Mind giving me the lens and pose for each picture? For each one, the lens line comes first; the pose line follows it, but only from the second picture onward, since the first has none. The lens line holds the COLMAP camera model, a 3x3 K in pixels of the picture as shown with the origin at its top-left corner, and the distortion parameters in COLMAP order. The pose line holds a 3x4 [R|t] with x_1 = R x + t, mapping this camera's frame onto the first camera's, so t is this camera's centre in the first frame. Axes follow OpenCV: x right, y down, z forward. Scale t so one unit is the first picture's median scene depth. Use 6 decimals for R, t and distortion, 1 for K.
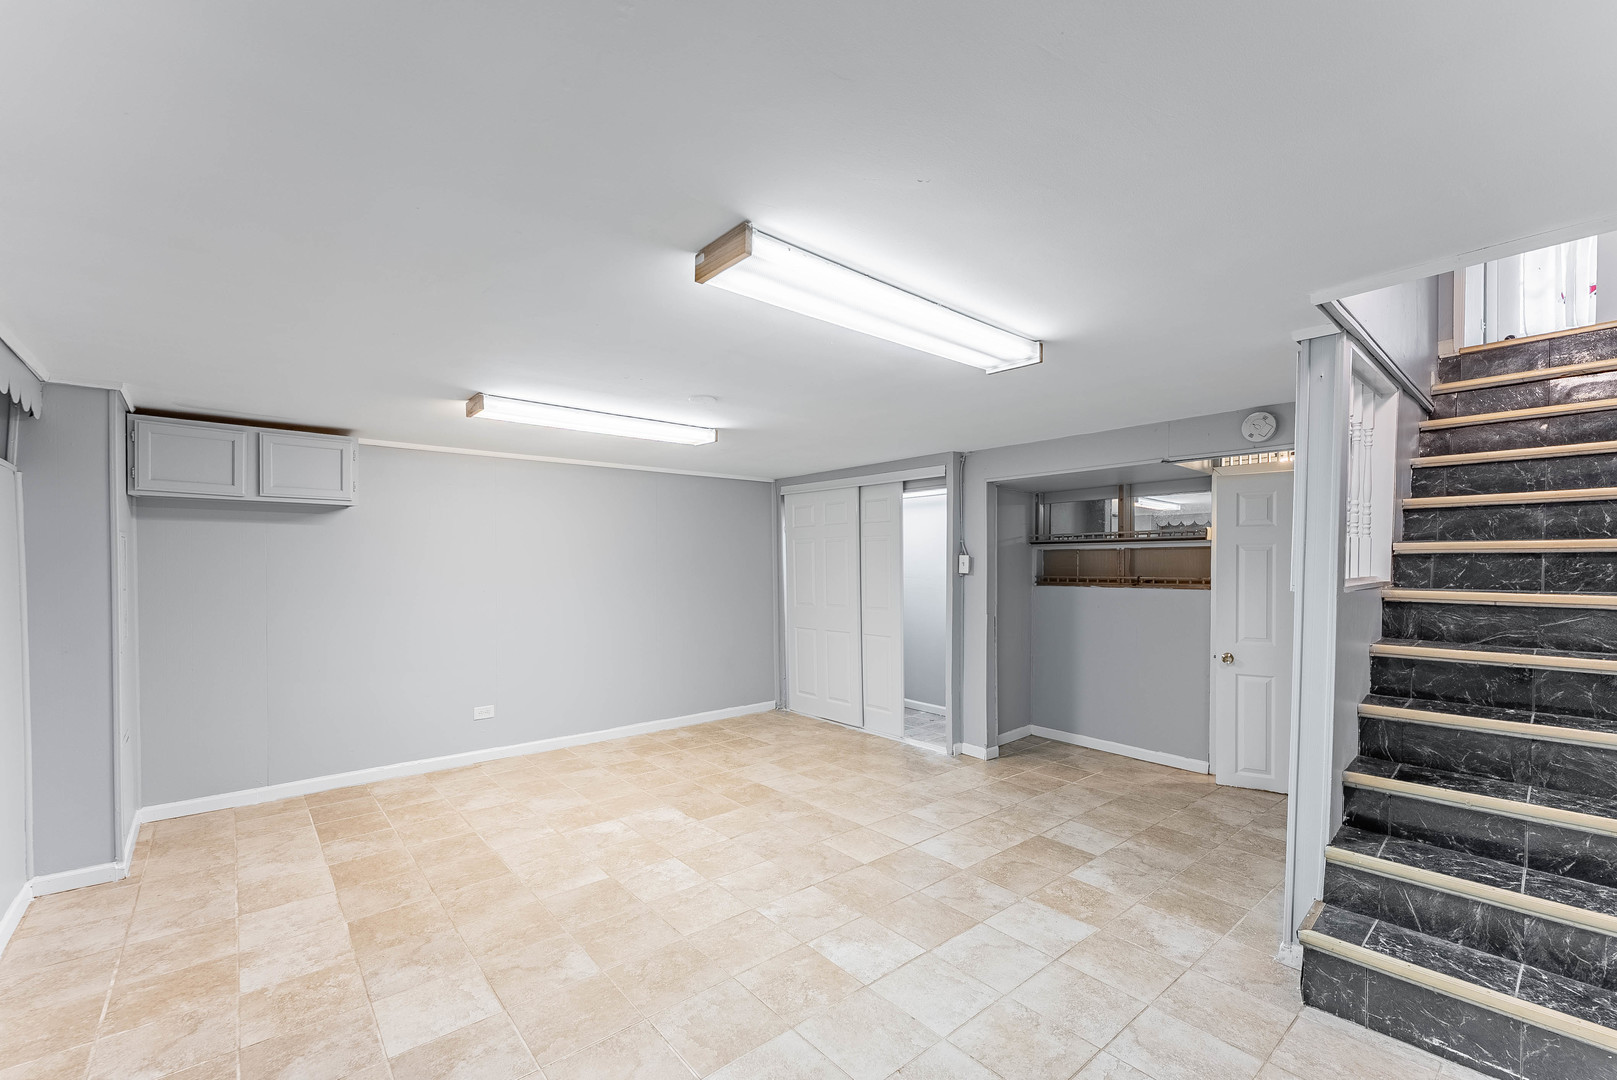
lens RADIAL K [[658.4, 0, 802.0], [0, 658.4, 572.4], [0, 0, 1]] dist [0.001361, -0.001072]
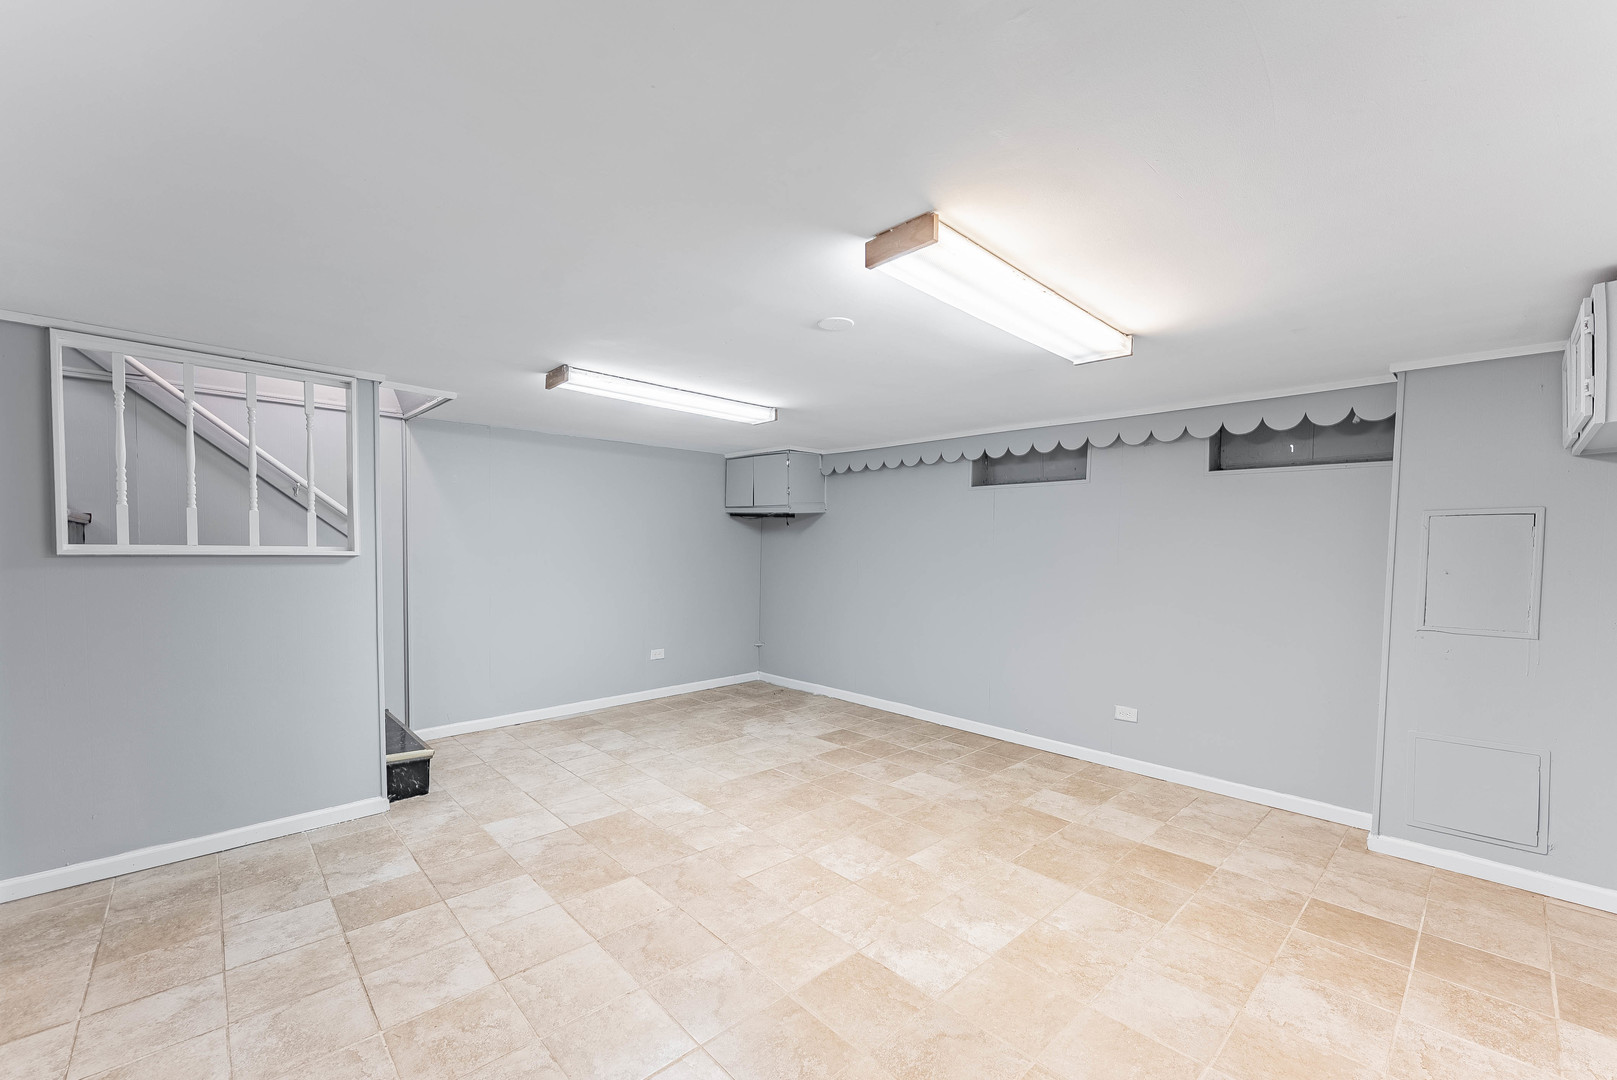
lens RADIAL K [[658.4, 0, 802.0], [0, 658.4, 572.4], [0, 0, 1]] dist [0.001361, -0.001072]
pose [[-0.998998, -0.007866, -0.044055, -0.090328], [-0.010241, 0.998491, 0.053957, -0.014657], [0.043564, 0.054354, -0.997571, 1.928196]]
